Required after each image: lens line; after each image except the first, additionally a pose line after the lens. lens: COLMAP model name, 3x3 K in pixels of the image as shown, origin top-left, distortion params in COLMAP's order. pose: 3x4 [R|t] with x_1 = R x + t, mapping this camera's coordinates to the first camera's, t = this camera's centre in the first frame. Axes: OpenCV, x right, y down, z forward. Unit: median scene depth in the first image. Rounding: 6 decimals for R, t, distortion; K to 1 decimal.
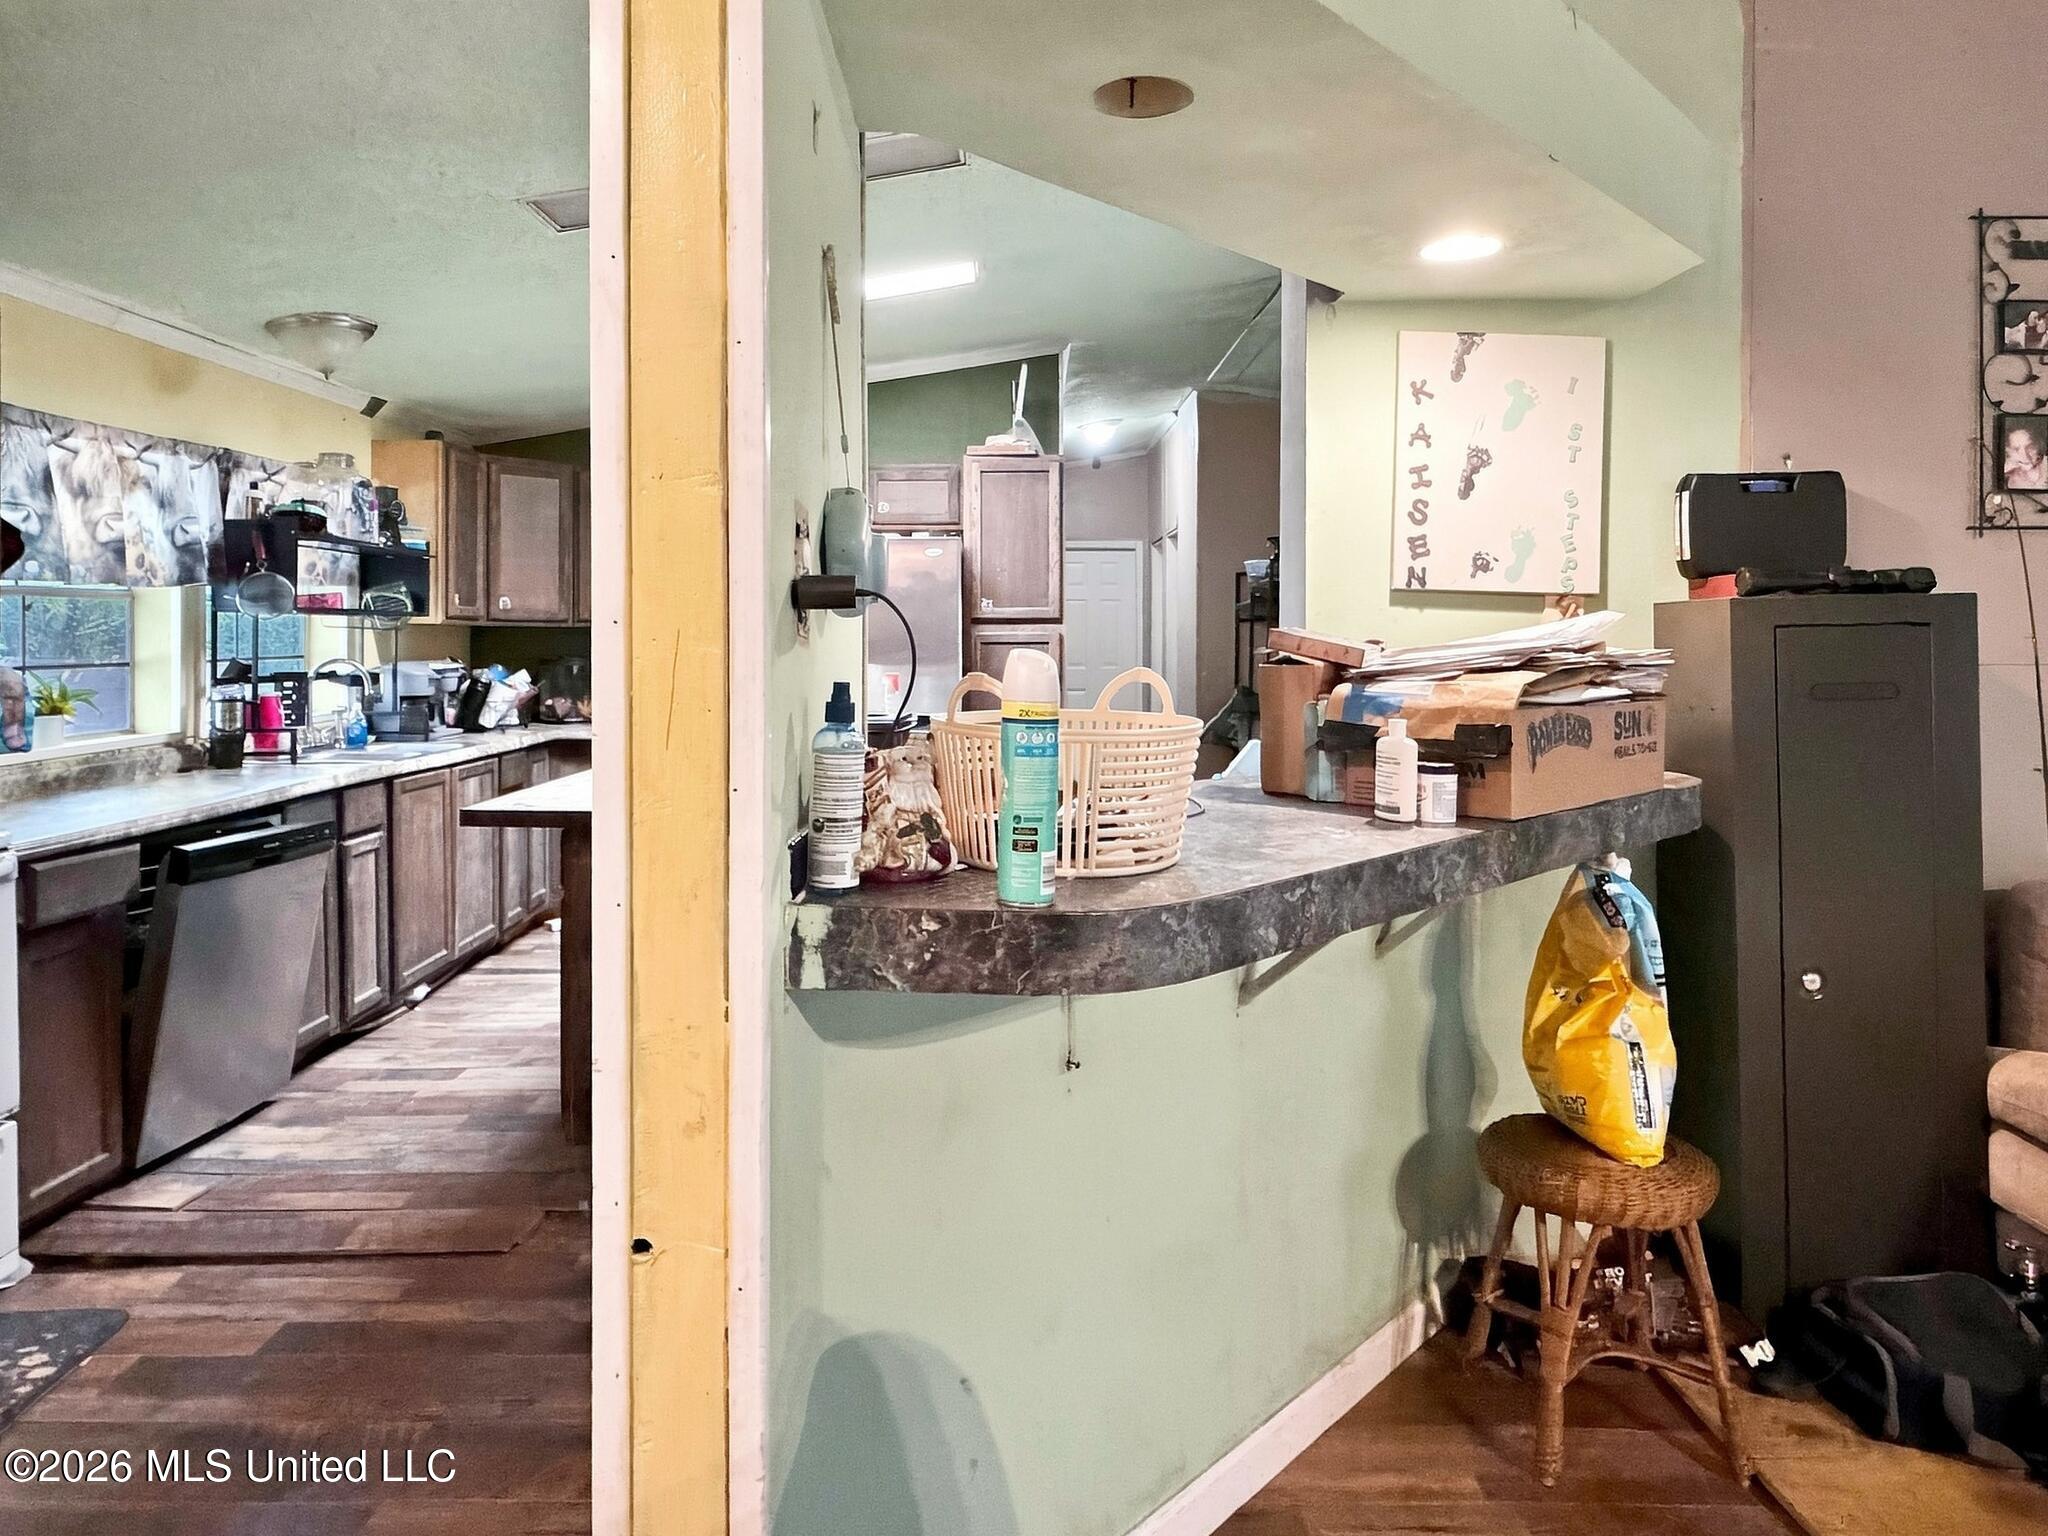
lens RADIAL K [[1199.2, 0, 1053.1], [0, 1199.2, 651.9], [0, 0, 1]] dist [-0.000834, 0.002011]
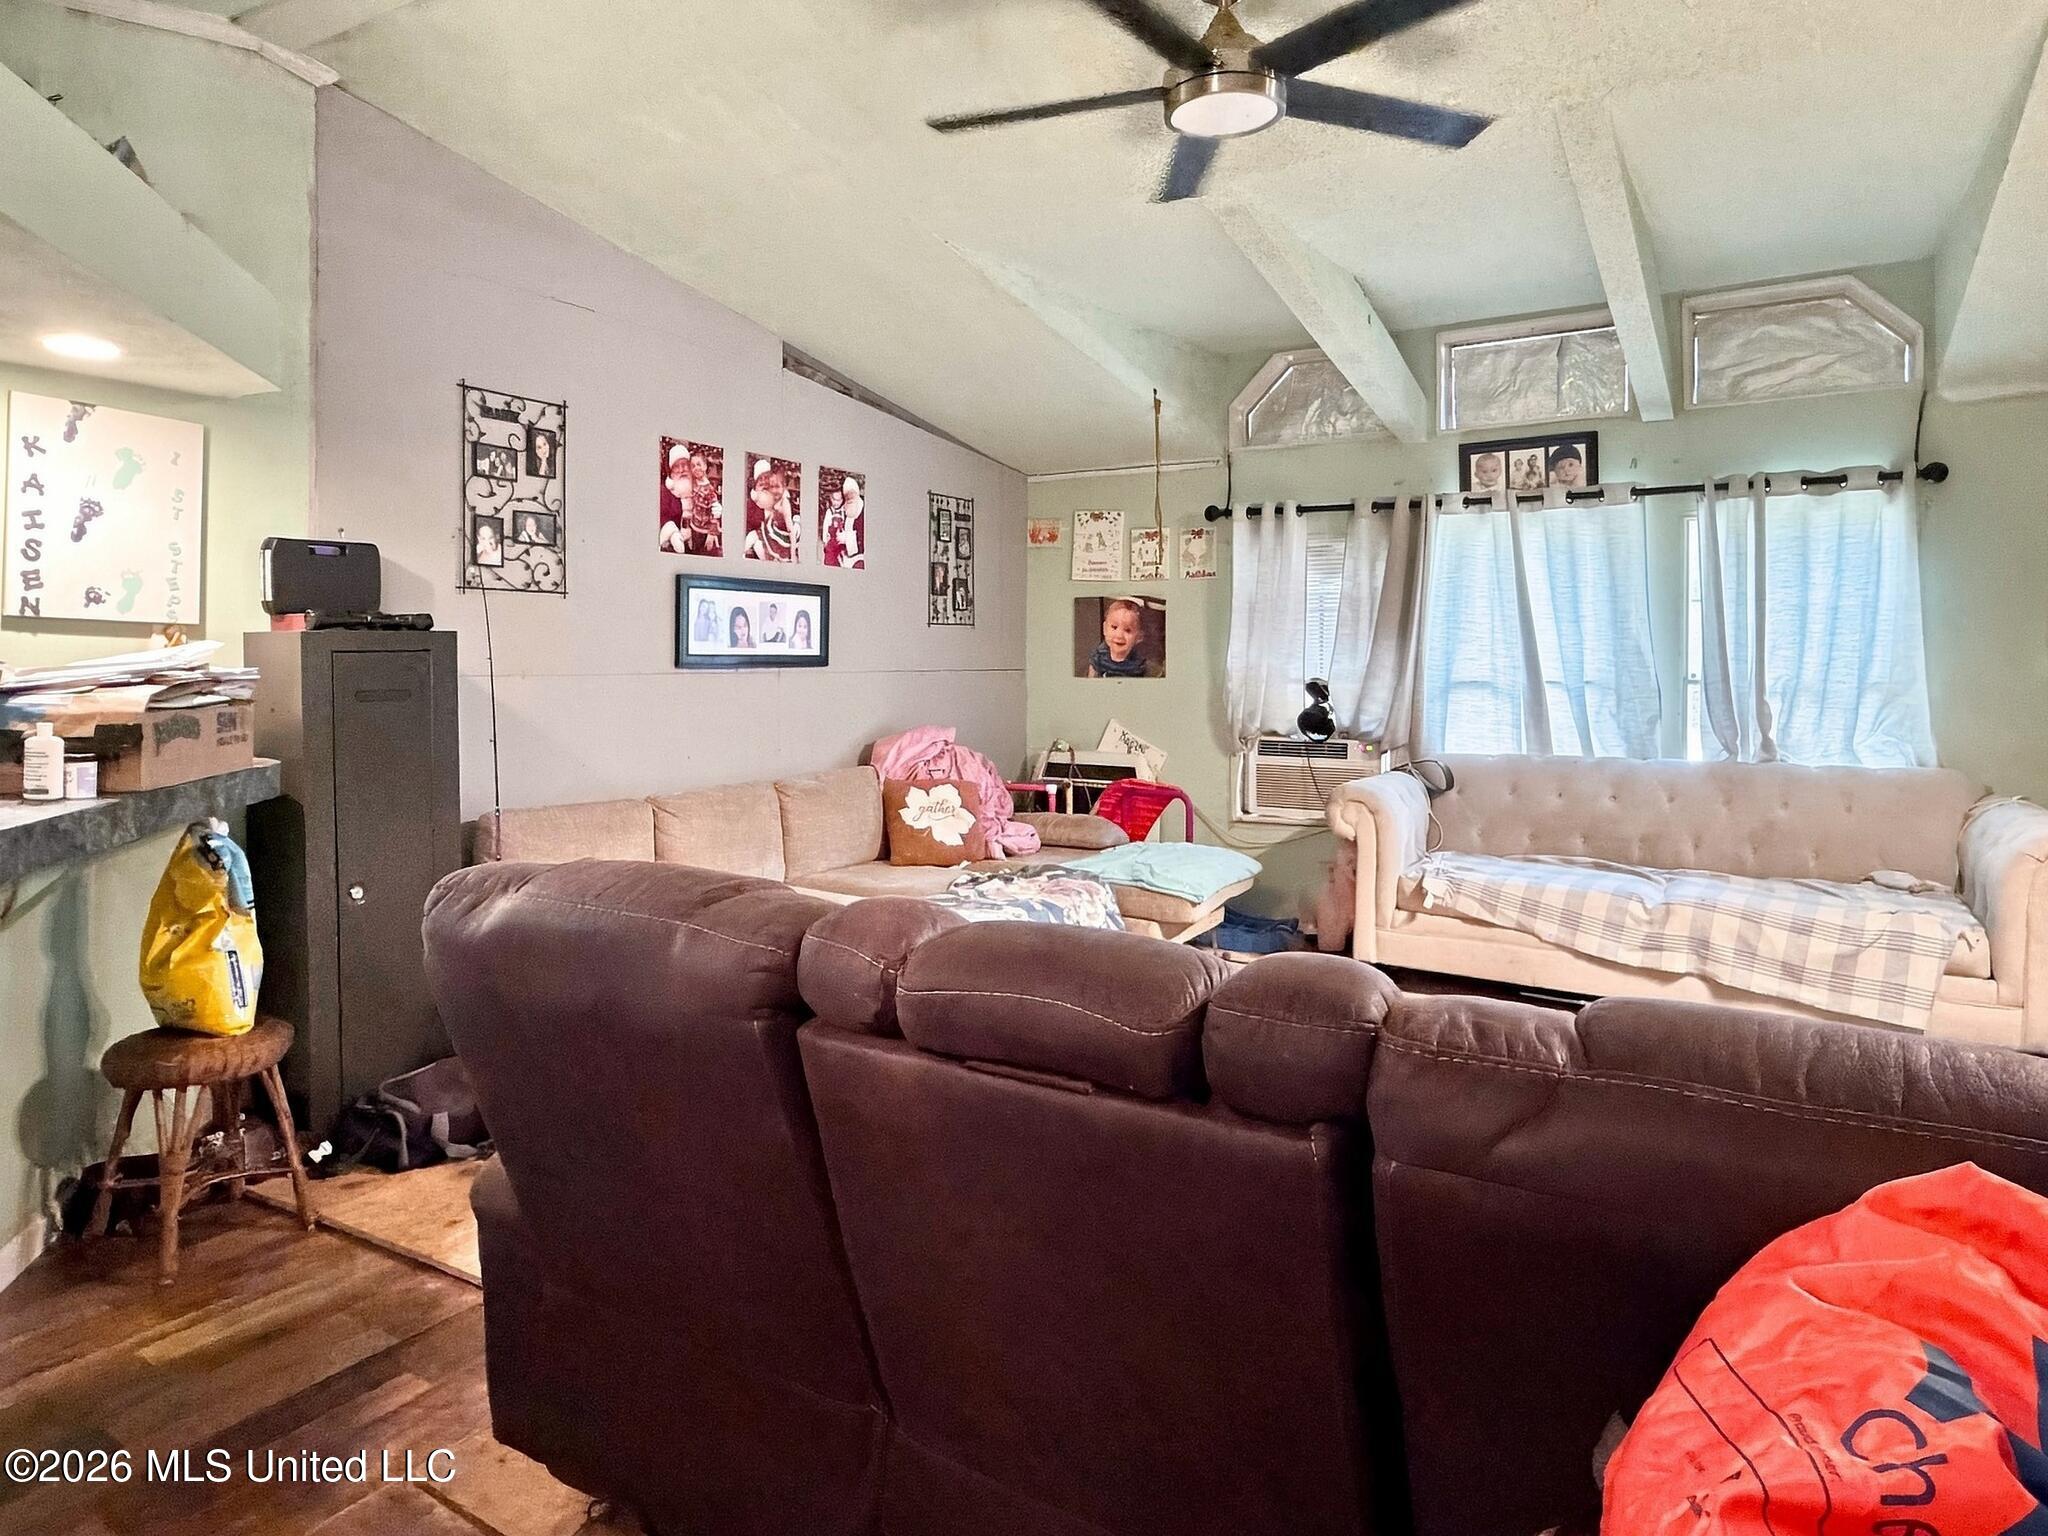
lens RADIAL K [[1199.2, 0, 972.3], [0, 1199.2, 668.9], [0, 0, 1]] dist [-0.000834, 0.002011]
pose [[0.526848, -0.005816, 0.849939, -0.226554], [0.001300, 0.999981, 0.006037, -0.008168], [-0.849958, -0.002075, 0.526846, -0.430745]]
